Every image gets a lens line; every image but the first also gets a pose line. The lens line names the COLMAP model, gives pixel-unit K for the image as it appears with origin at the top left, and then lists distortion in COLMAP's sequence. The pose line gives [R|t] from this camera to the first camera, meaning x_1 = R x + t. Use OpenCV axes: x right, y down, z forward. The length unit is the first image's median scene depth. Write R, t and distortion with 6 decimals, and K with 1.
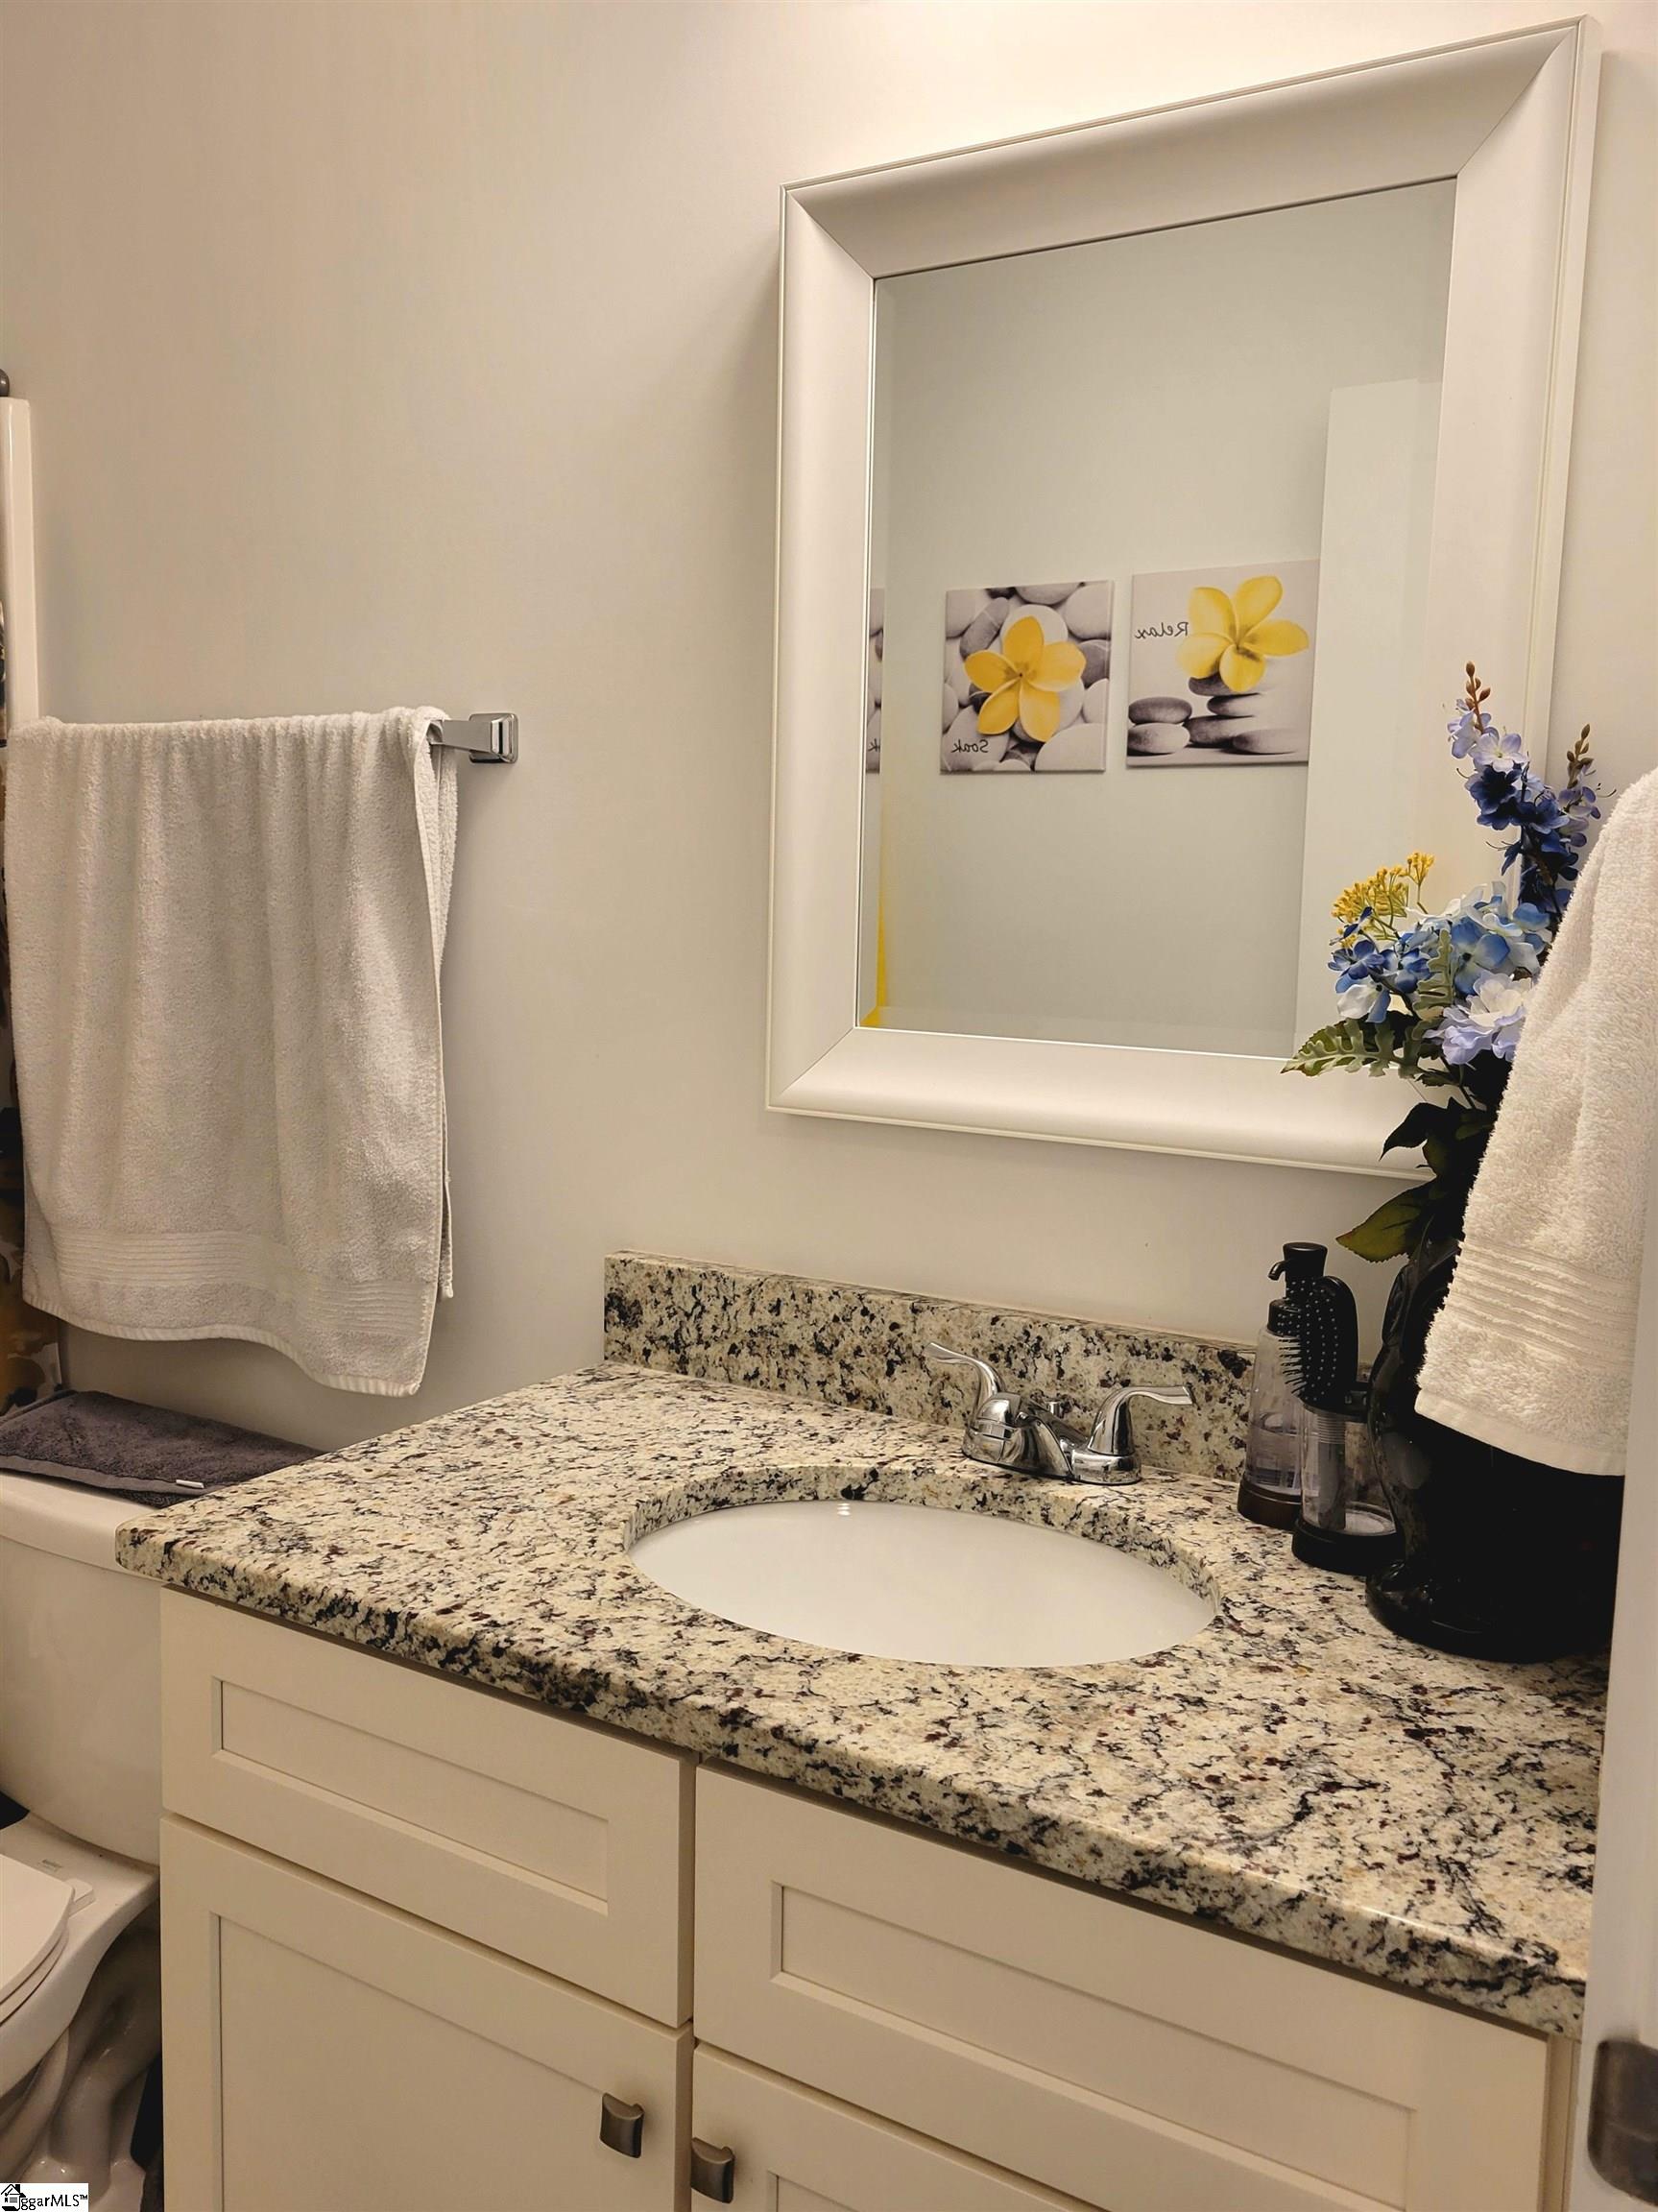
lens RADIAL K [[1787.8, 0, 829.0], [0, 1787.8, 1106.0], [0, 0, 1]] dist [0.036611, 0.001896]
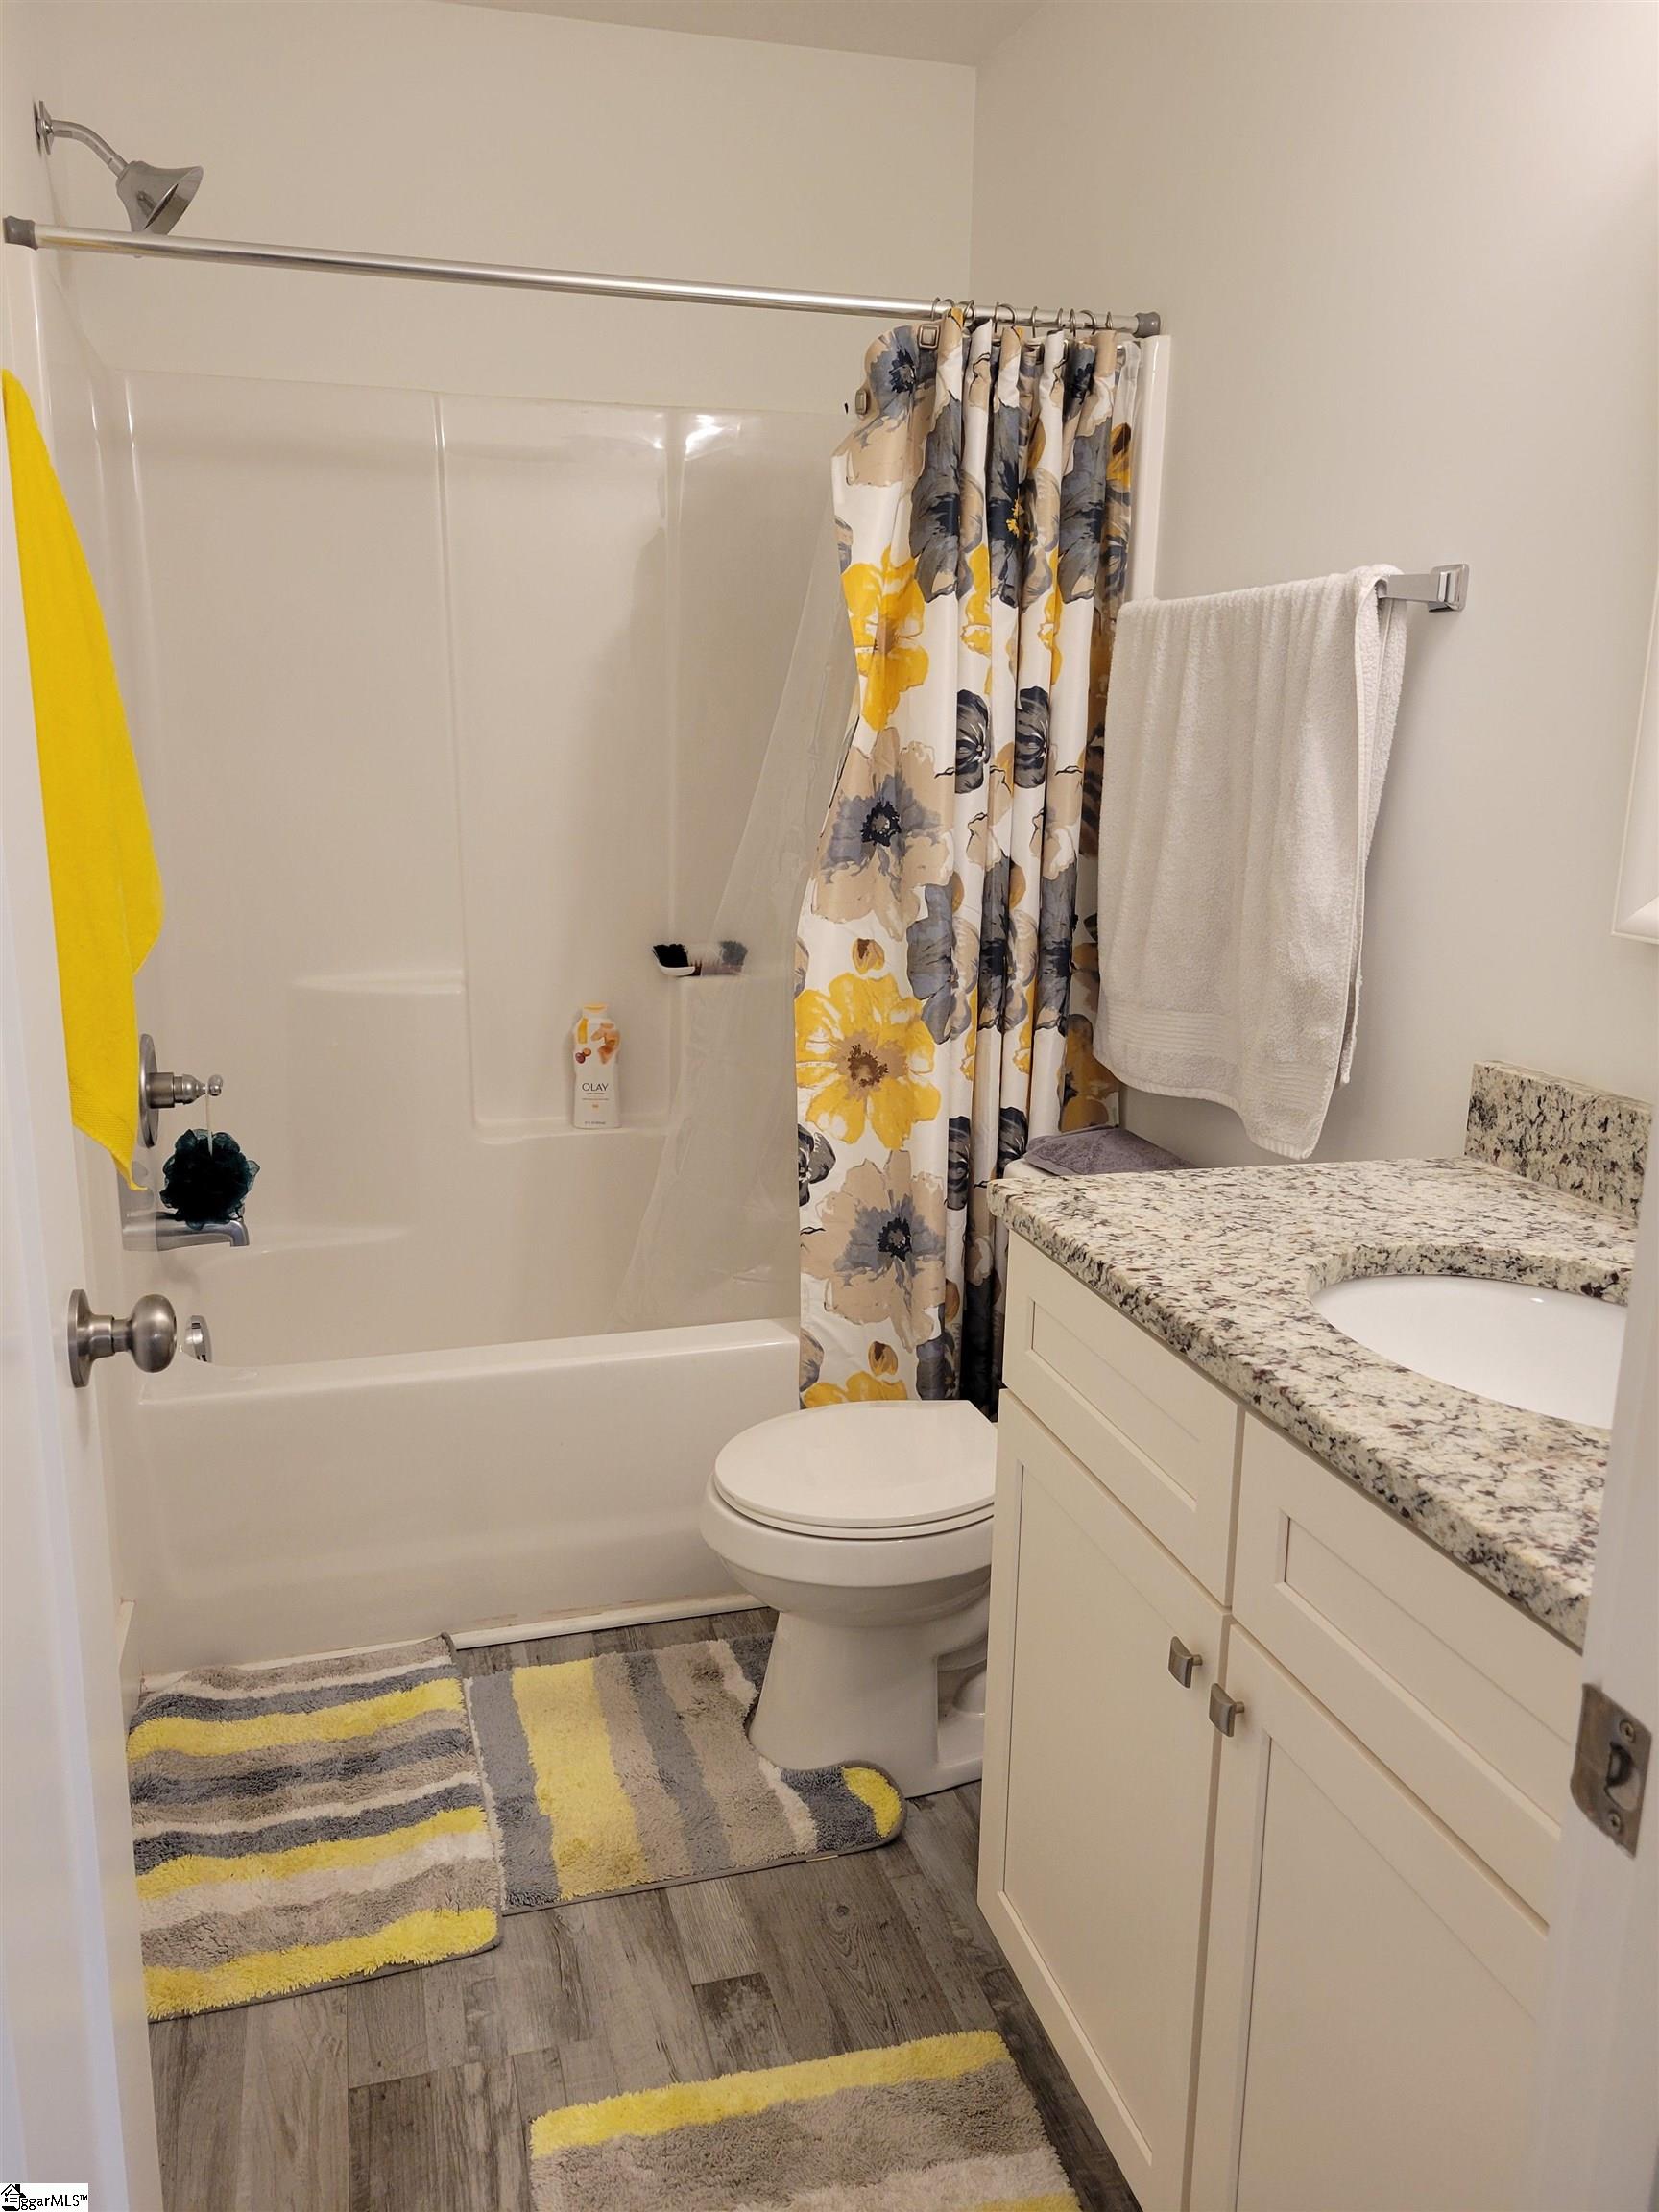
lens RADIAL K [[1684.7, 0, 827.6], [0, 1684.7, 1124.4], [0, 0, 1]] dist [0.045695, -0.000459]
pose [[0.730888, 0.146348, -0.666622, 0.345575], [-0.084175, 0.988612, 0.124747, 0.029203], [0.677287, -0.035063, 0.734883, -0.057048]]
